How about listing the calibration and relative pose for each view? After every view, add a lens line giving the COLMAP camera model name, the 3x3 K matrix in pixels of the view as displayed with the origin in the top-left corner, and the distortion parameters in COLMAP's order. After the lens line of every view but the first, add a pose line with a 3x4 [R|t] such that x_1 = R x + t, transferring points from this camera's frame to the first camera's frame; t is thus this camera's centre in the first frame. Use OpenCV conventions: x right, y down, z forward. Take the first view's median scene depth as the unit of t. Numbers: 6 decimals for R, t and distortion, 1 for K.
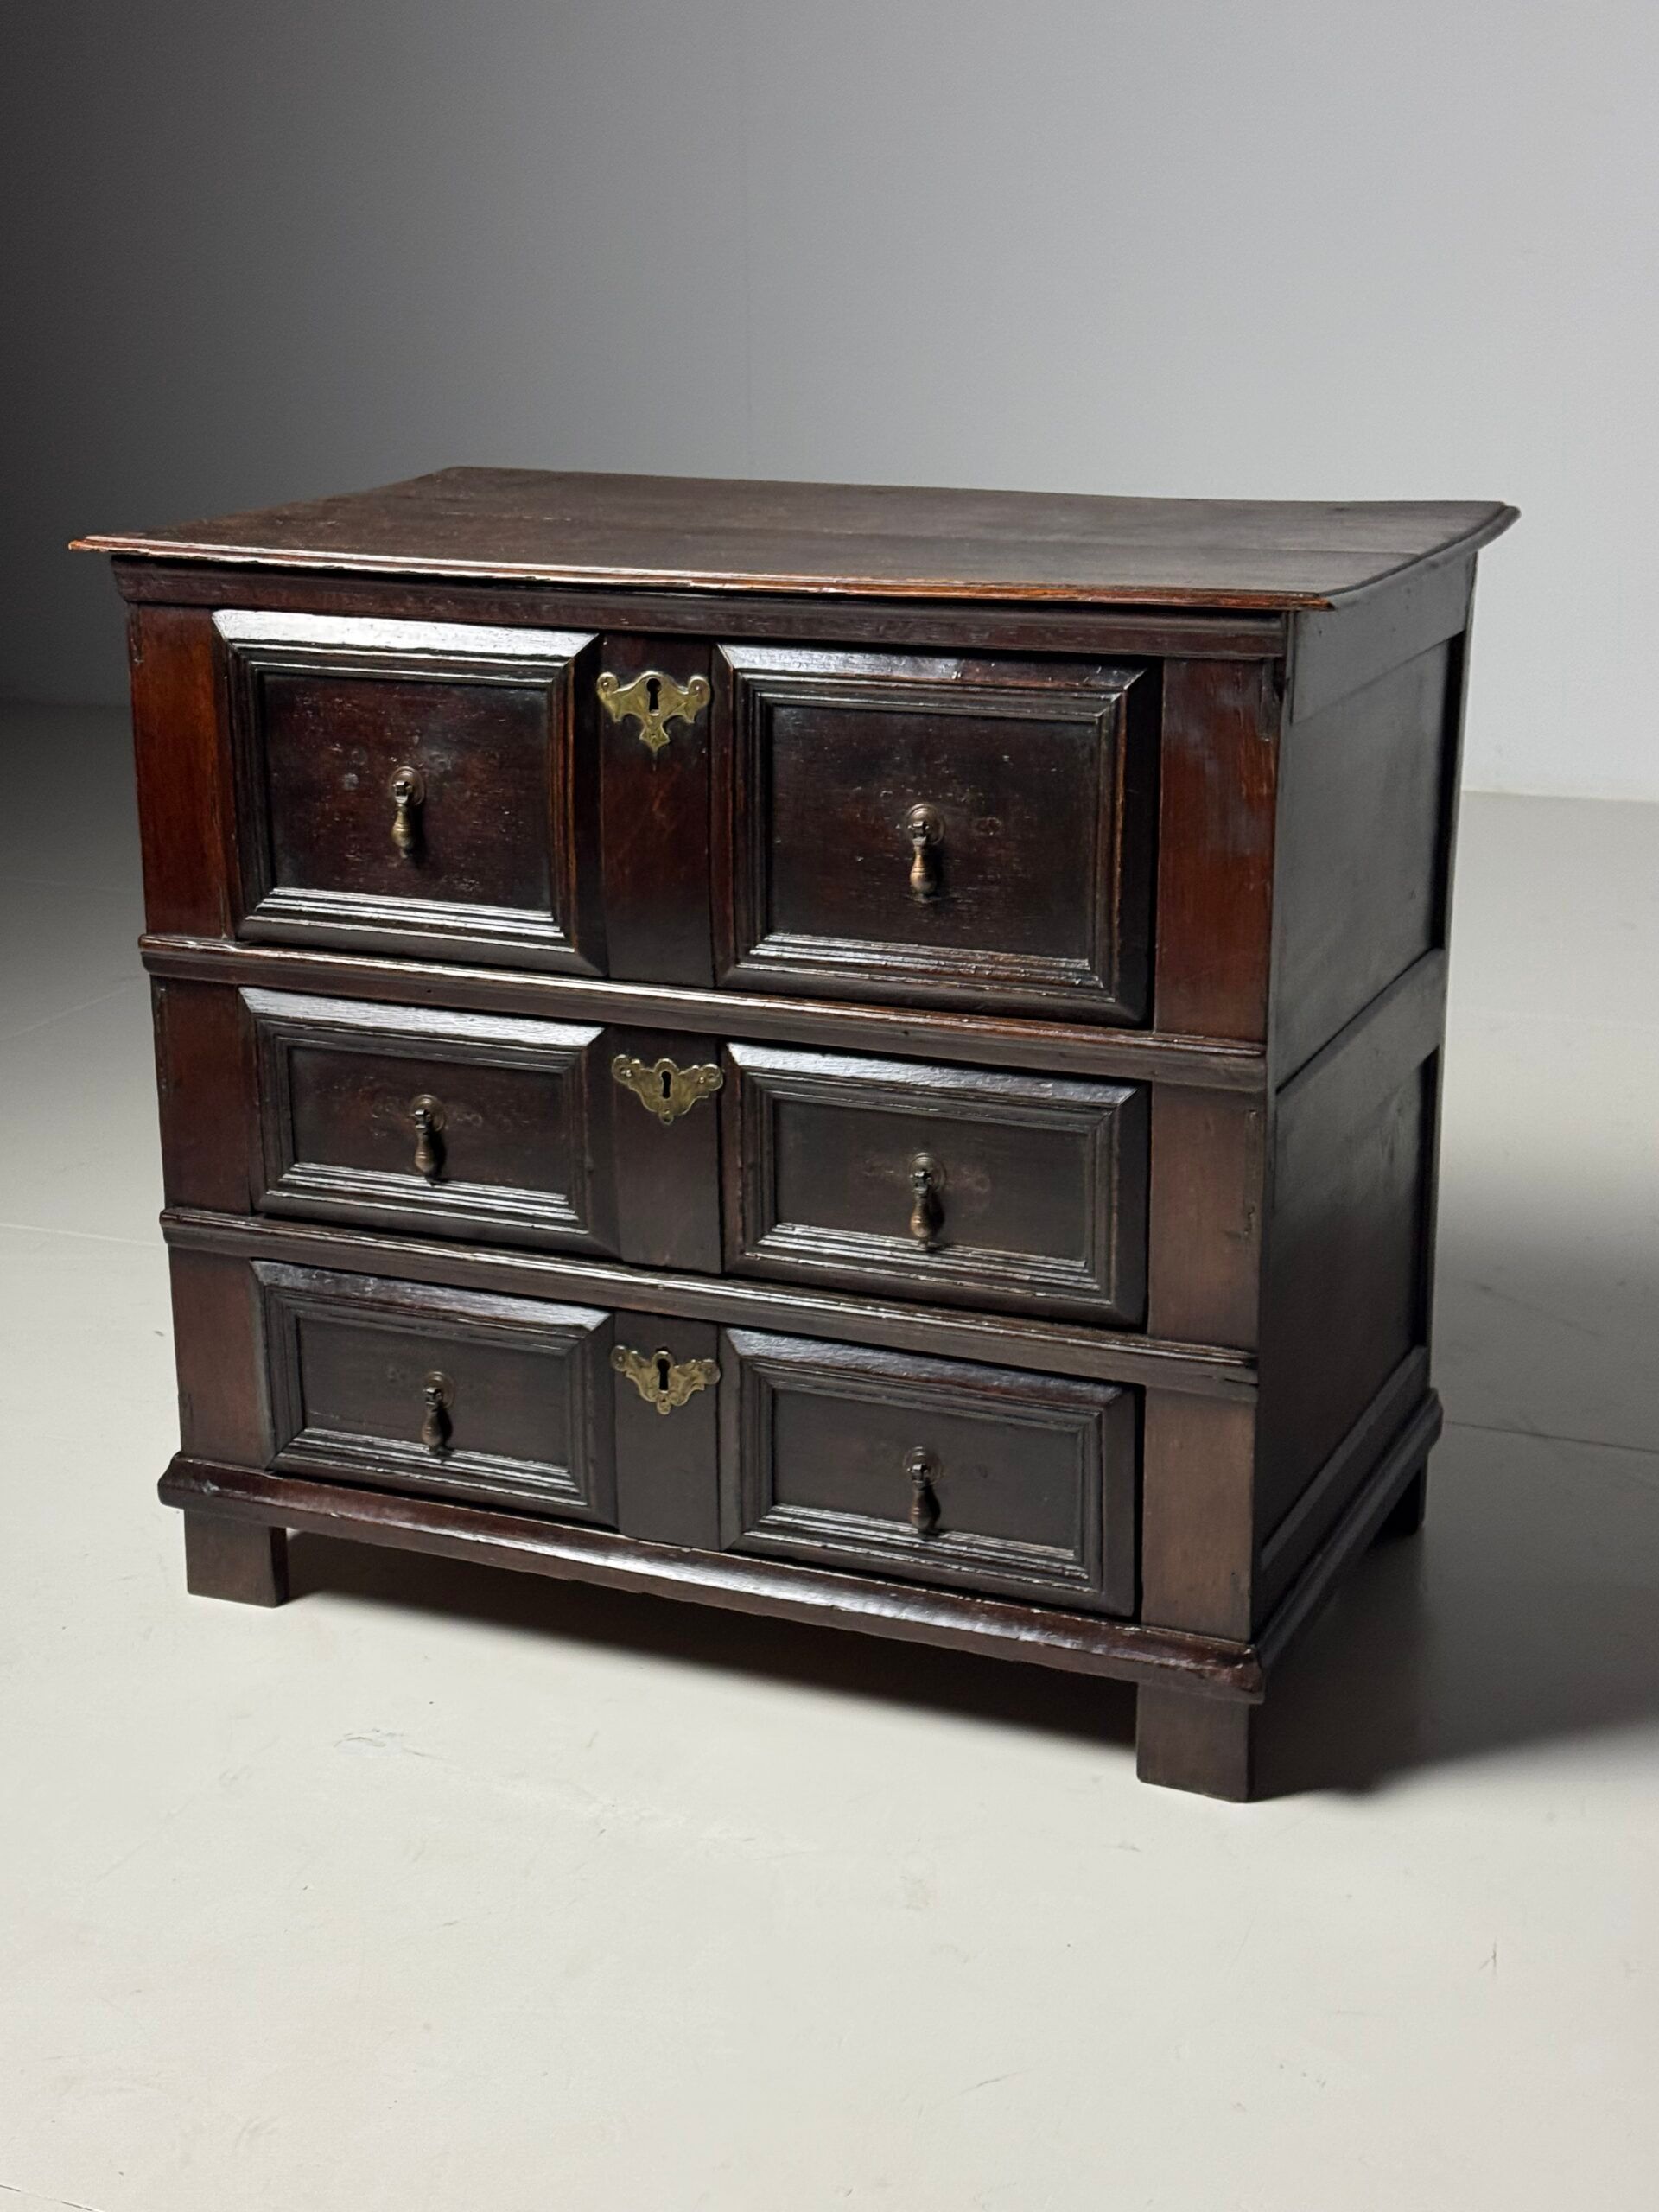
lens RADIAL K [[3264.8, 0, 829.5], [0, 3264.8, 1106.0], [0, 0, 1]] dist [0.140896, 0.003907]
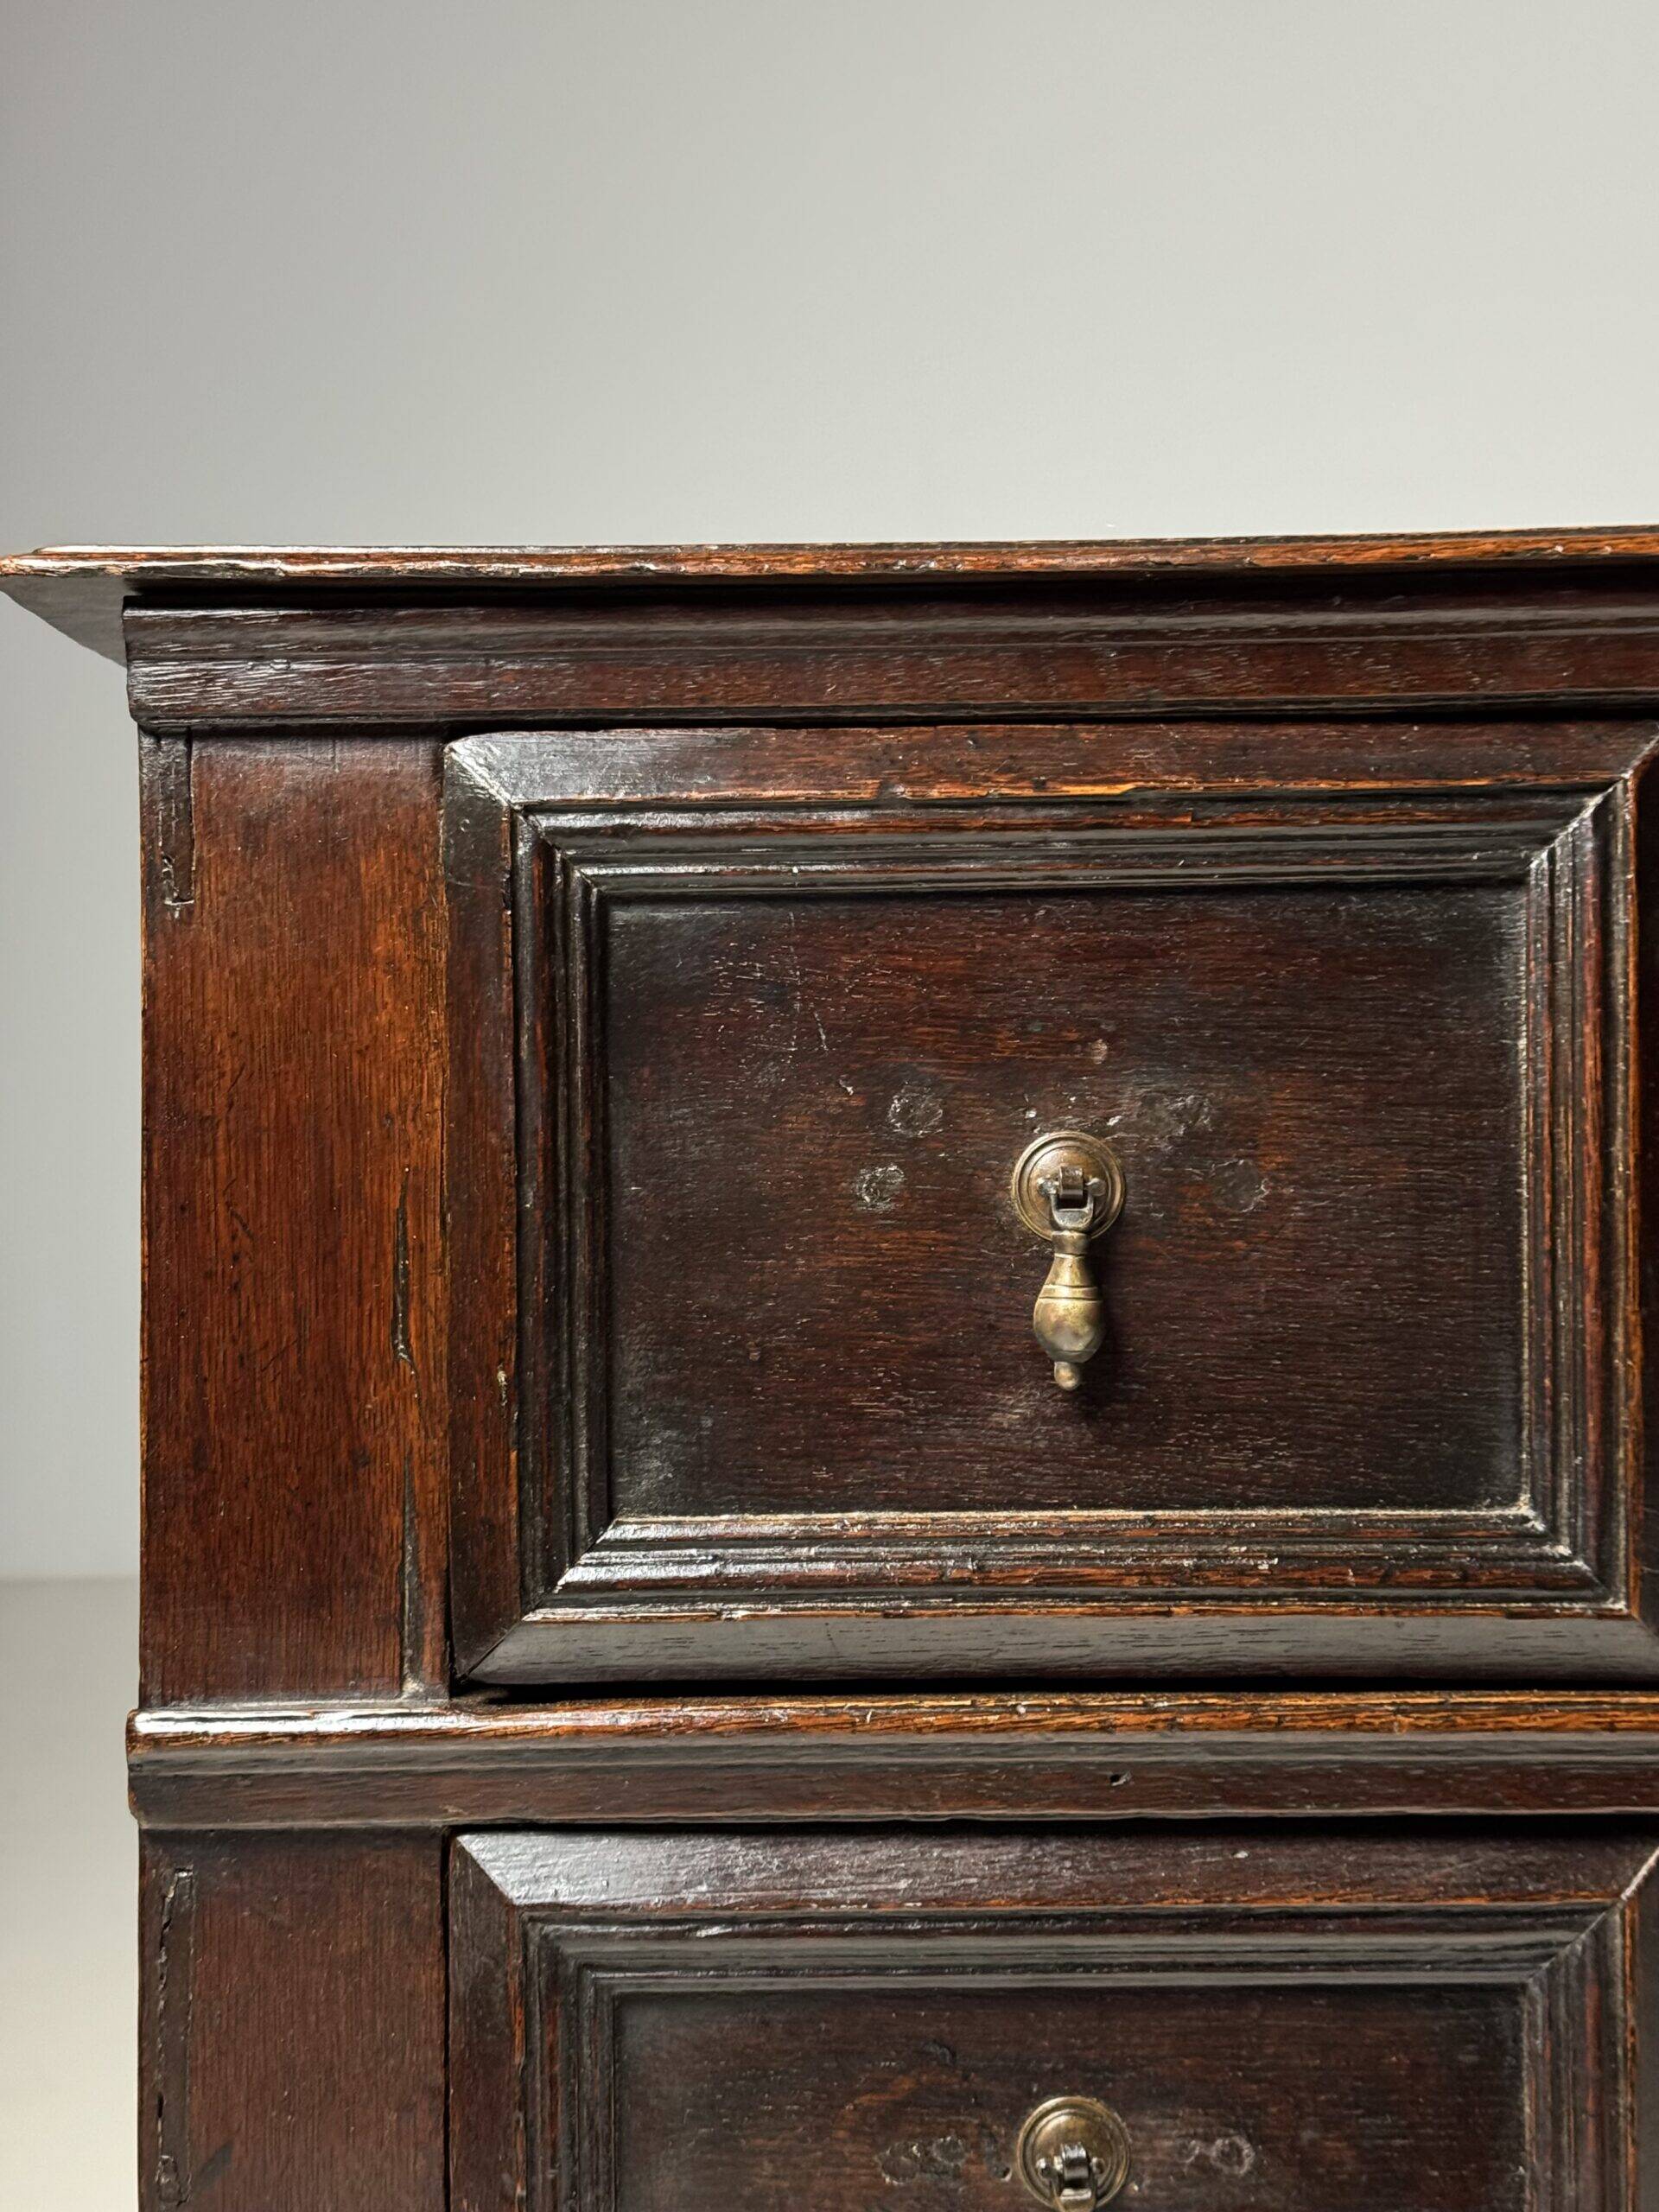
lens RADIAL K [[3208.5, 0, 820.9], [0, 3208.5, 1123.3], [0, 0, 1]] dist [0.169521, -0.217037]
pose [[0.922579, -0.006462, 0.385754, -0.288423], [0.112101, 0.961212, -0.252001, -0.019163], [-0.369163, 0.275734, 0.887519, 0.698933]]
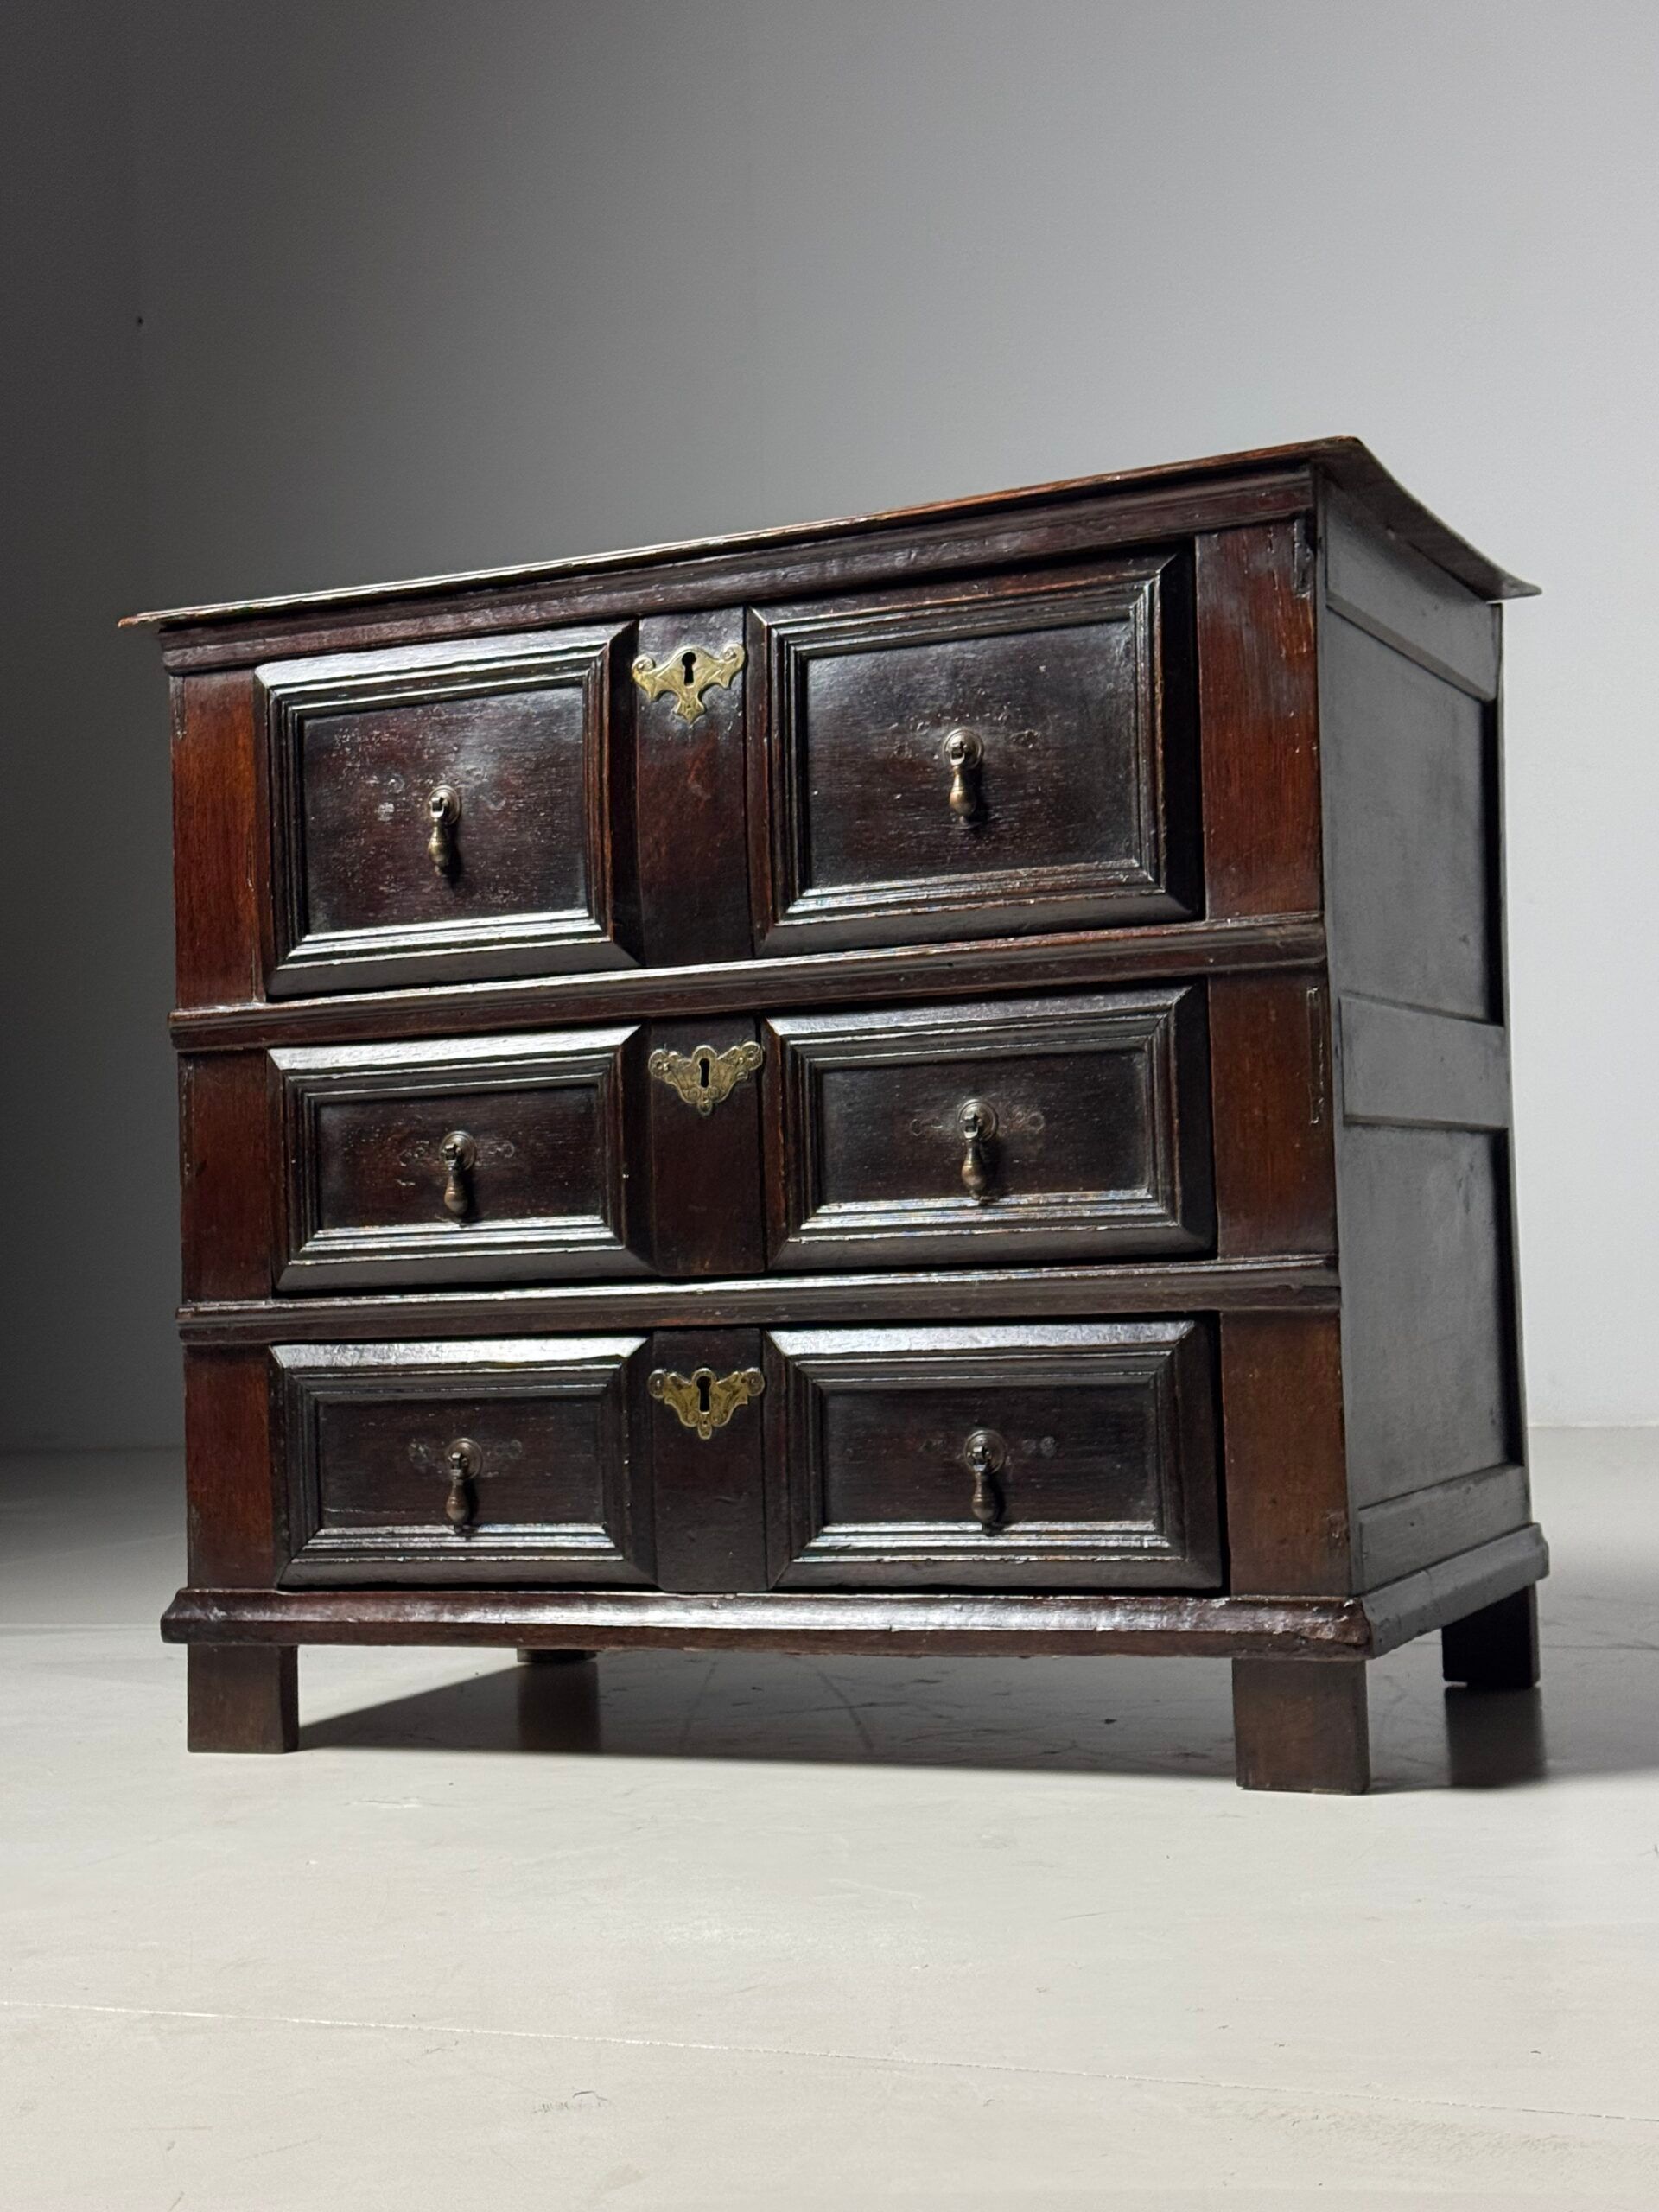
lens RADIAL K [[3208.5, 0, 820.9], [0, 3208.5, 1123.3], [0, 0, 1]] dist [0.169521, -0.217037]
pose [[0.999604, -0.024566, -0.013697, -0.002946], [0.018740, 0.944835, -0.327009, 0.316659], [0.020975, 0.326623, 0.944922, 0.108223]]
